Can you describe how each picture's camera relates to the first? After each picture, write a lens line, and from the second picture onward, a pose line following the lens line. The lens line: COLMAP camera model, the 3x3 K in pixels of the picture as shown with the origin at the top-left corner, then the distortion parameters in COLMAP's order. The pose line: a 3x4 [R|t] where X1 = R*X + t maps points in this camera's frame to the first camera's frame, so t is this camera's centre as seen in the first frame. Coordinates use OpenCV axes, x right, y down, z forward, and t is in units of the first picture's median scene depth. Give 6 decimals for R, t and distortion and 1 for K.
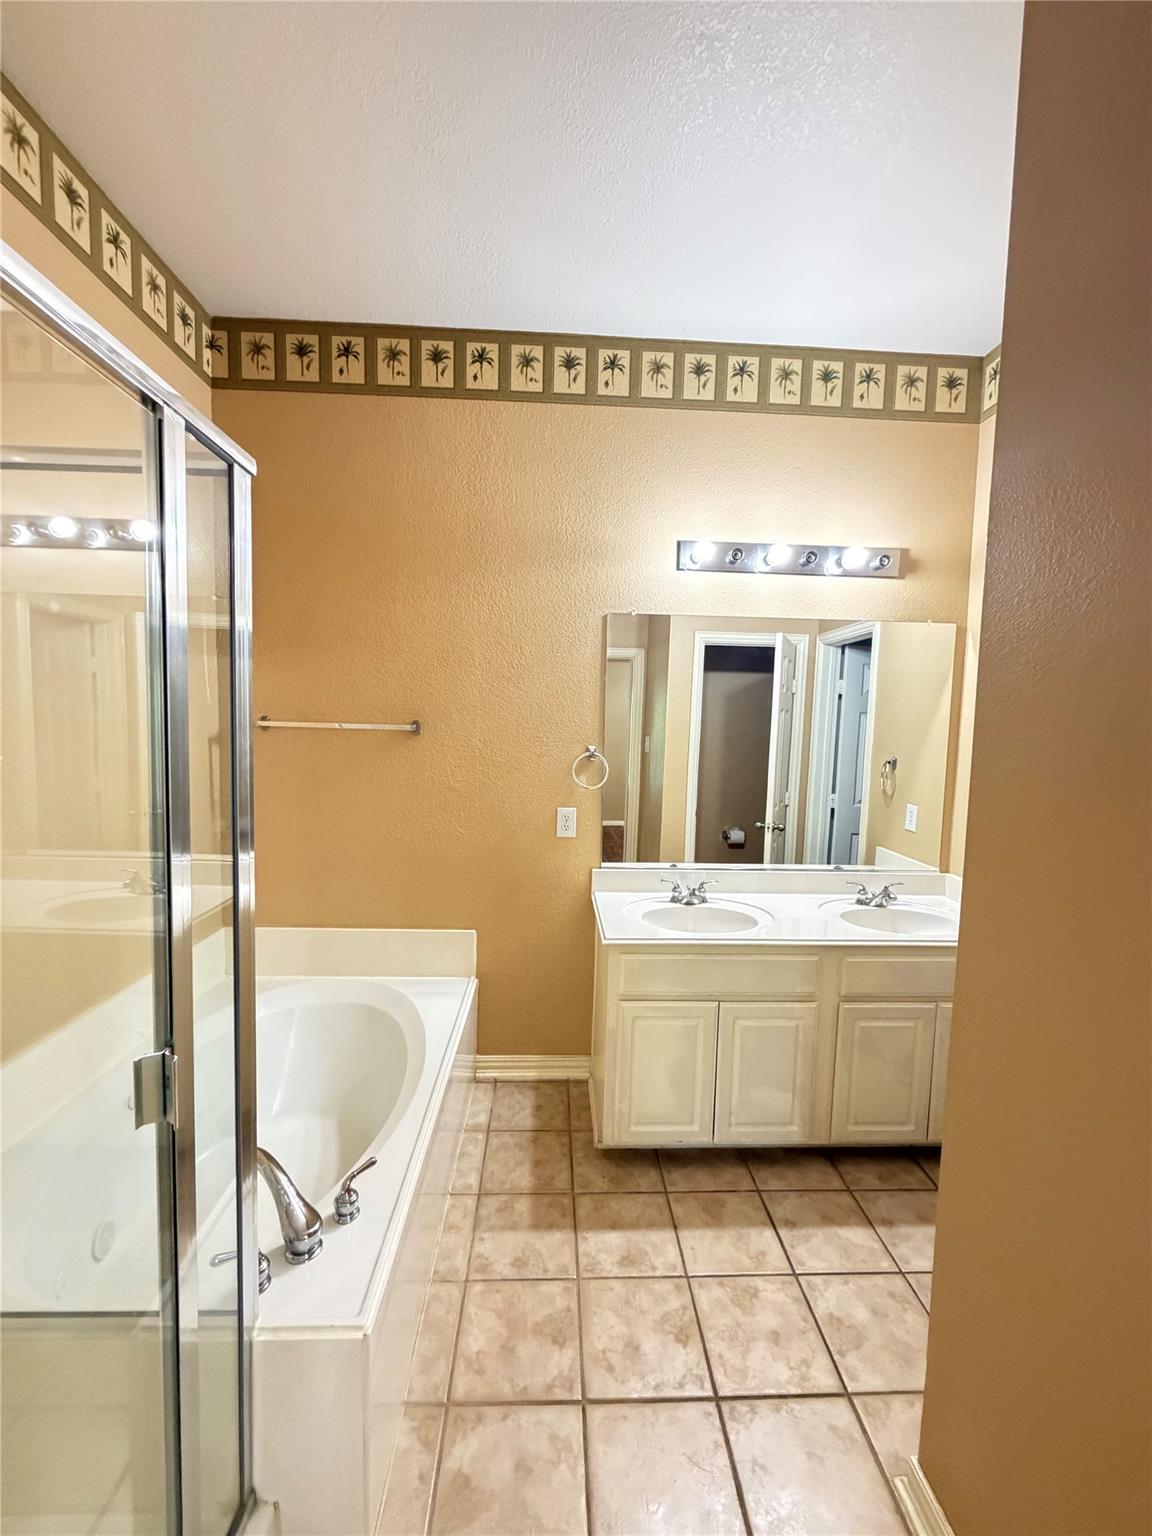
lens RADIAL K [[617.1, 0, 571.2], [0, 617.1, 761.2], [0, 0, 1]] dist [0.000224, 0.000070]
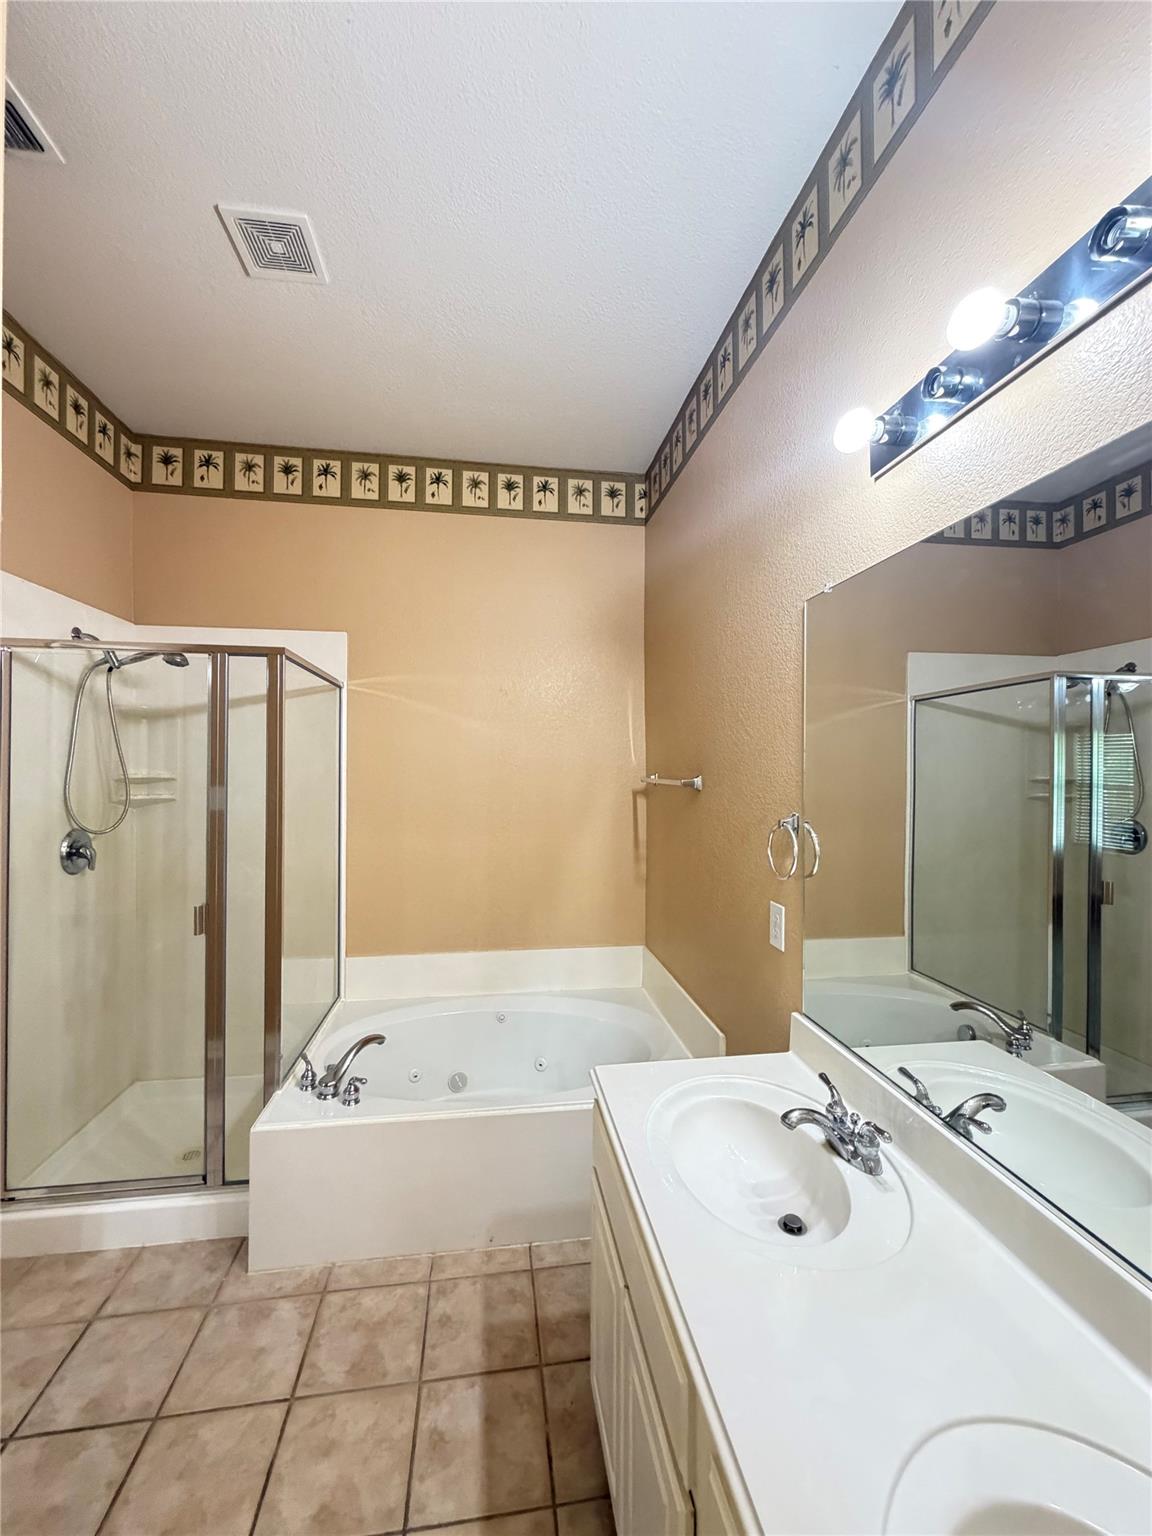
lens RADIAL K [[617.1, 0, 574.0], [0, 617.1, 769.2], [0, 0, 1]] dist [0.000224, 0.000070]
pose [[0.100791, -0.028732, -0.994493, 0.941578], [-0.080499, 0.996070, -0.036936, -0.036206], [0.991646, 0.083778, 0.098082, 1.044722]]
